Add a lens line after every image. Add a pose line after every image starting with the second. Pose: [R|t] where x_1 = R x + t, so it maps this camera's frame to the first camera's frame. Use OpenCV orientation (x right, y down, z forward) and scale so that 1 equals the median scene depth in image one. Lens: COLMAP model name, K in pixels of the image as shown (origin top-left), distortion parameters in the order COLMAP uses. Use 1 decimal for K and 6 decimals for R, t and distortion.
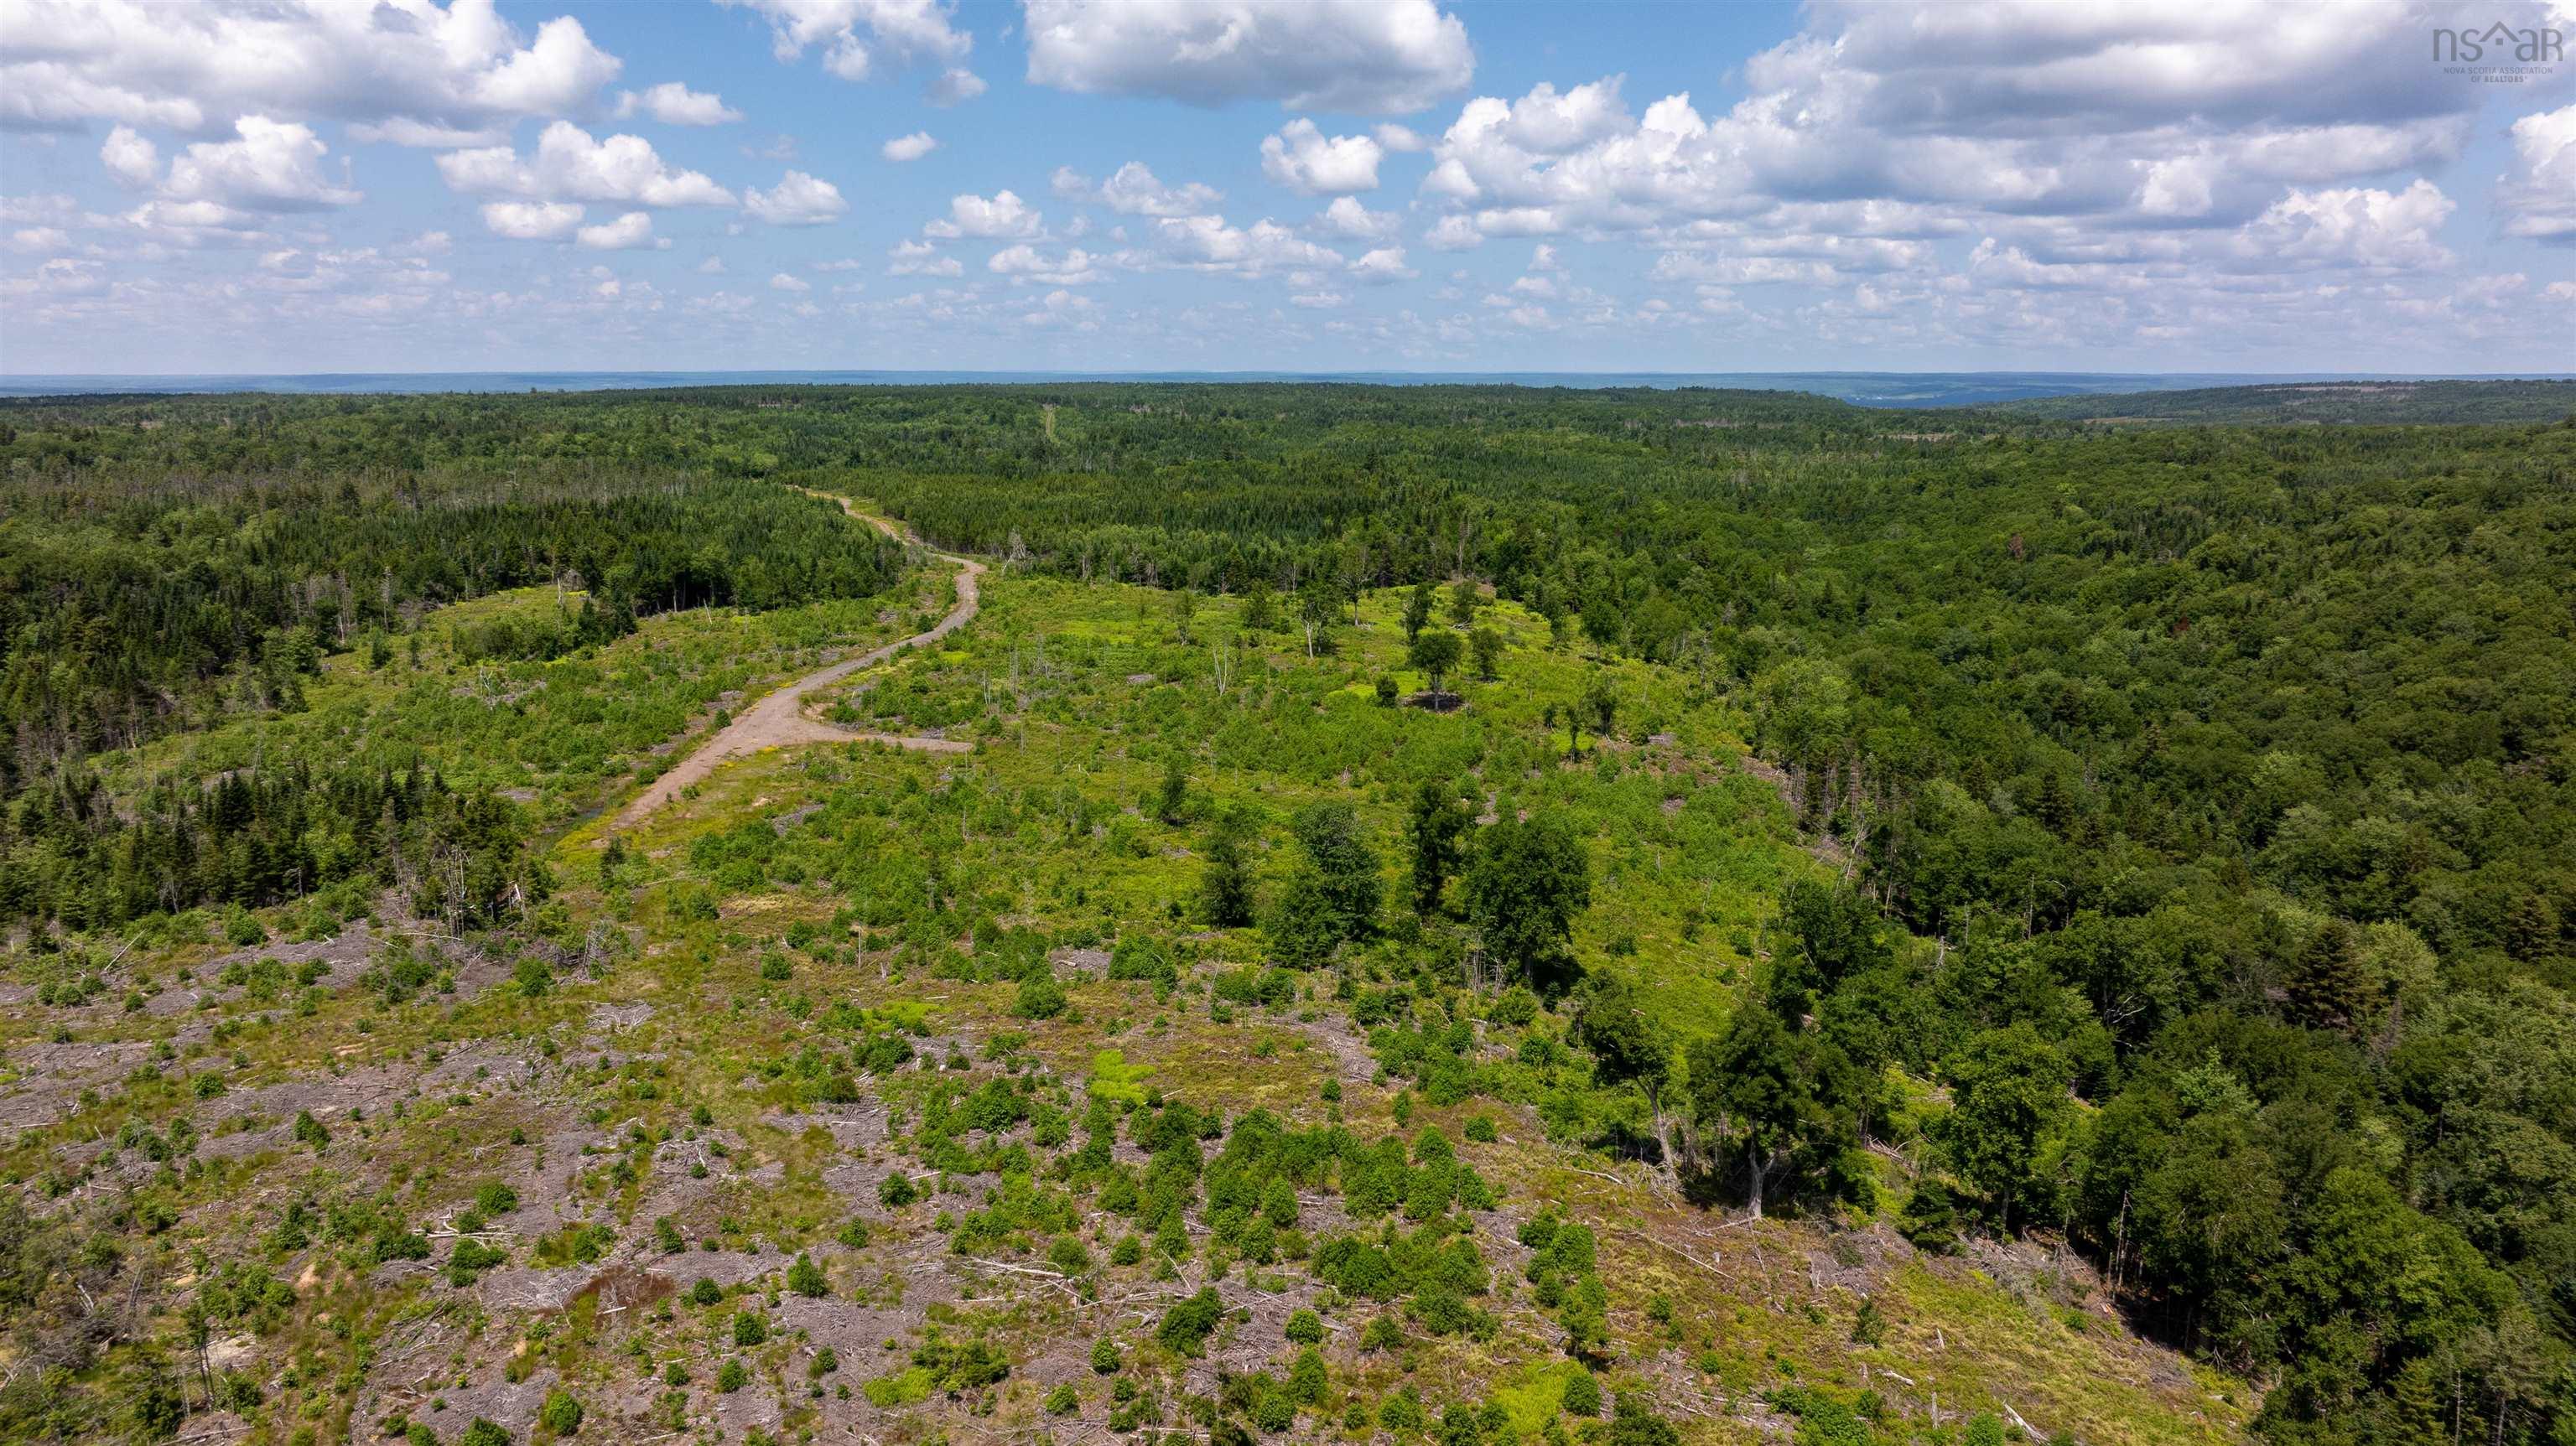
lens RADIAL K [[1809.6, 0, 1303.0], [0, 1809.6, 713.2], [0, 0, 1]] dist [-0.018551, -0.001136]
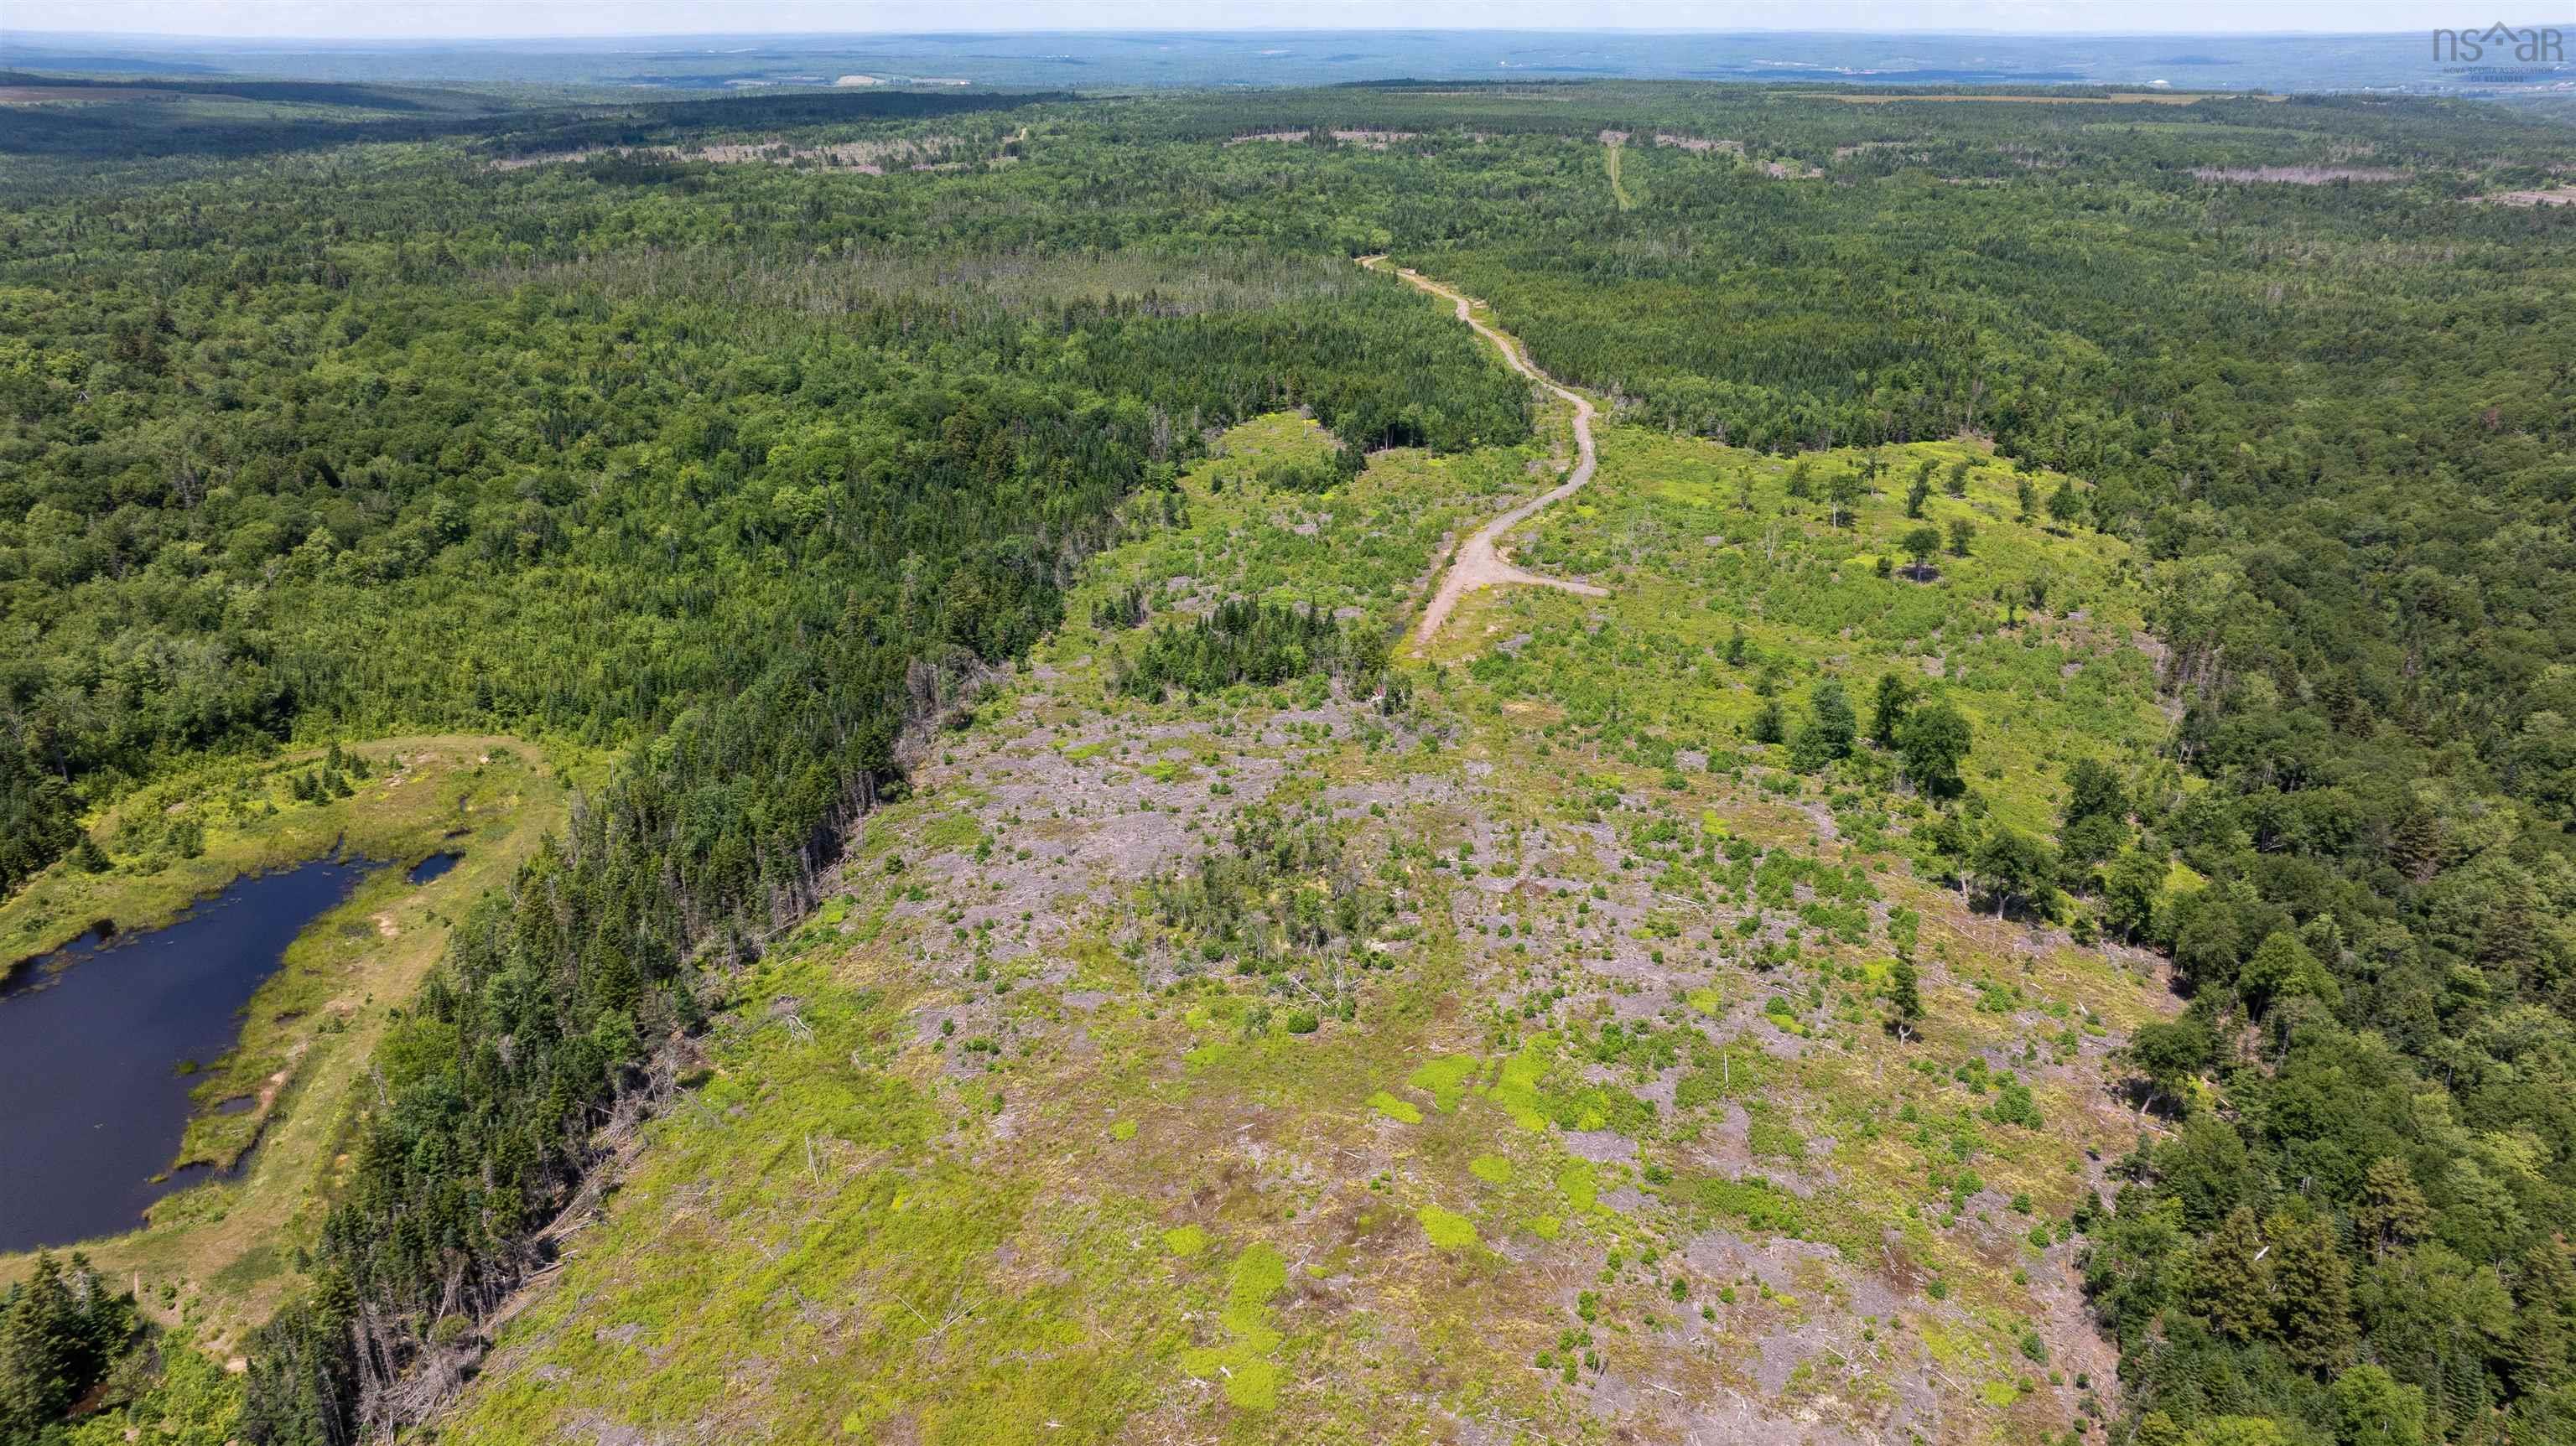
lens RADIAL K [[1809.6, 0, 1303.0], [0, 1809.6, 713.2], [0, 0, 1]] dist [-0.018551, -0.001136]
pose [[0.959083, 0.098754, -0.265343, -0.008611], [-0.050561, 0.981872, 0.182675, -0.217029], [0.278573, -0.161785, 0.946690, -0.847086]]
